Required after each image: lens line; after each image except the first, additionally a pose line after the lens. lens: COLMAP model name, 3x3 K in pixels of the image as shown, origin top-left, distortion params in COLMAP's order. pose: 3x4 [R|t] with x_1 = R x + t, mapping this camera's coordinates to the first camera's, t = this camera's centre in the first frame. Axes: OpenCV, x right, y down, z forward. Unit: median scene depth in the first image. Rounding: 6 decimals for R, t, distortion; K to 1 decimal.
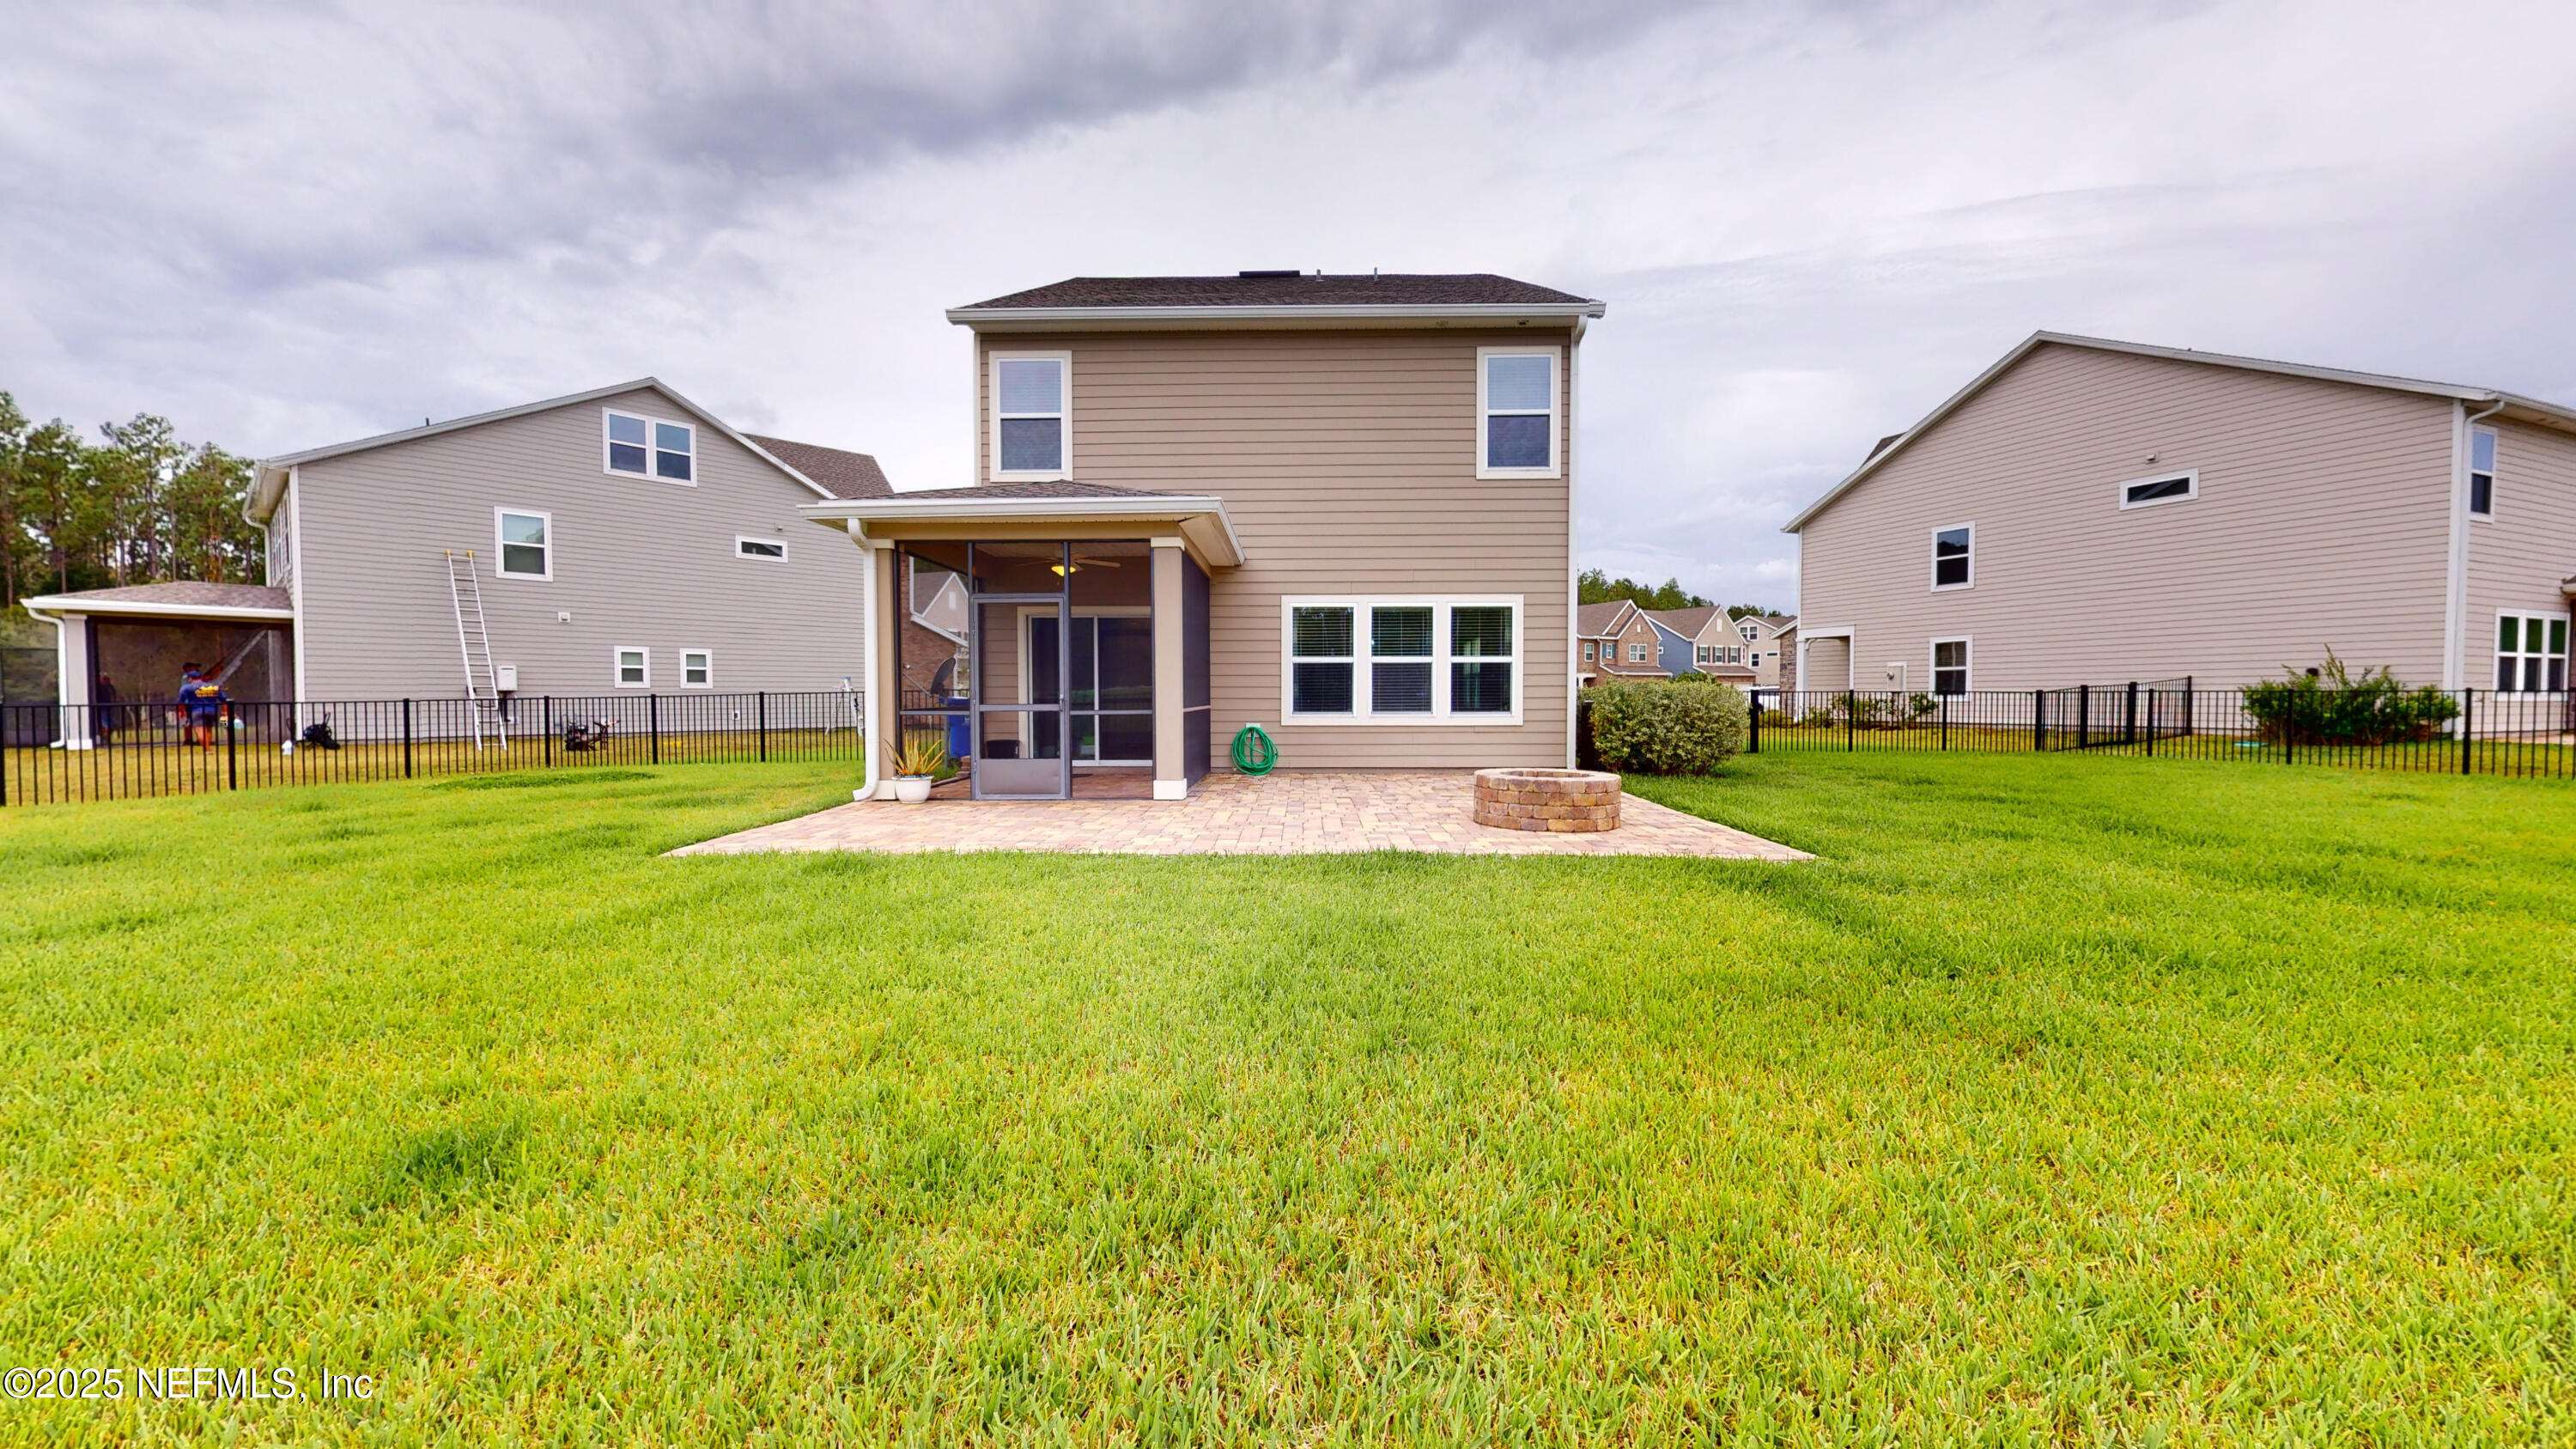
lens RADIAL K [[948.3, 0, 1289.3], [0, 948.3, 724.6], [0, 0, 1]] dist [0.000132, -0.000142]
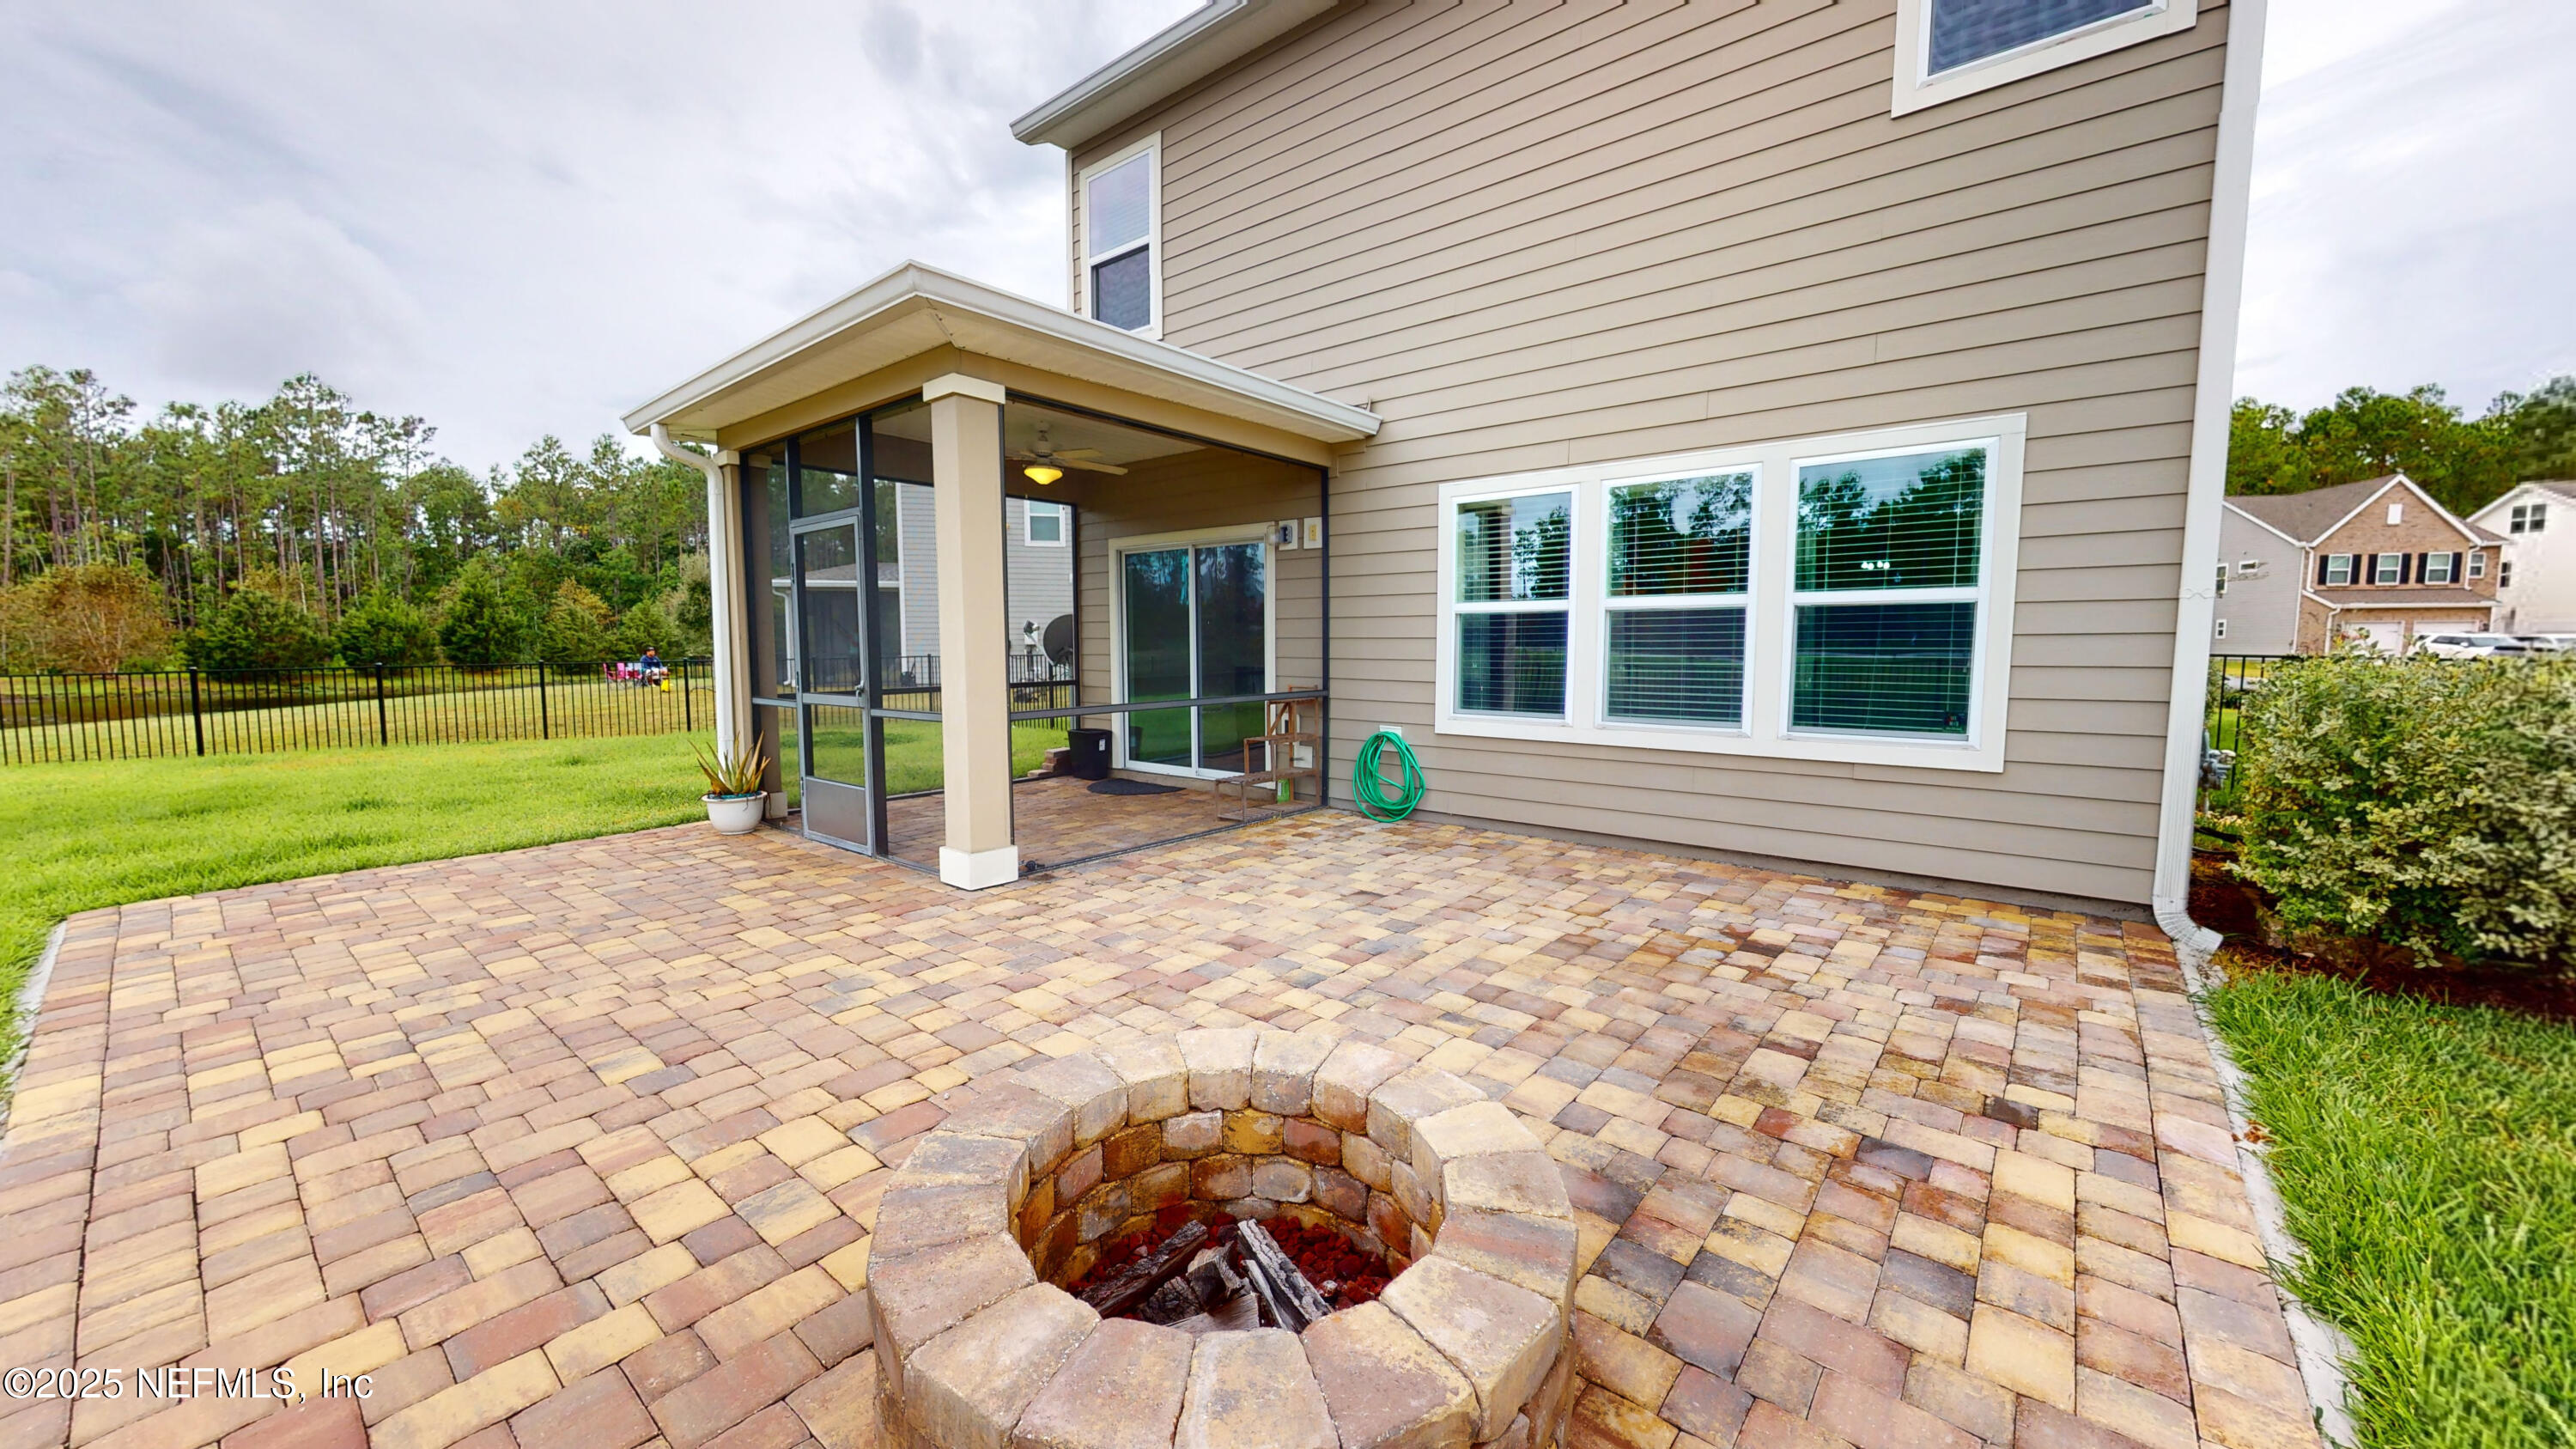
lens RADIAL K [[948.3, 0, 1289.3], [0, 948.3, 724.6], [0, 0, 1]] dist [0.000132, -0.000142]
pose [[0.768258, 0.060028, -0.637319, 0.267300], [-0.026372, 0.997716, 0.062182, -0.034234], [0.639596, -0.030964, 0.768087, 0.540696]]
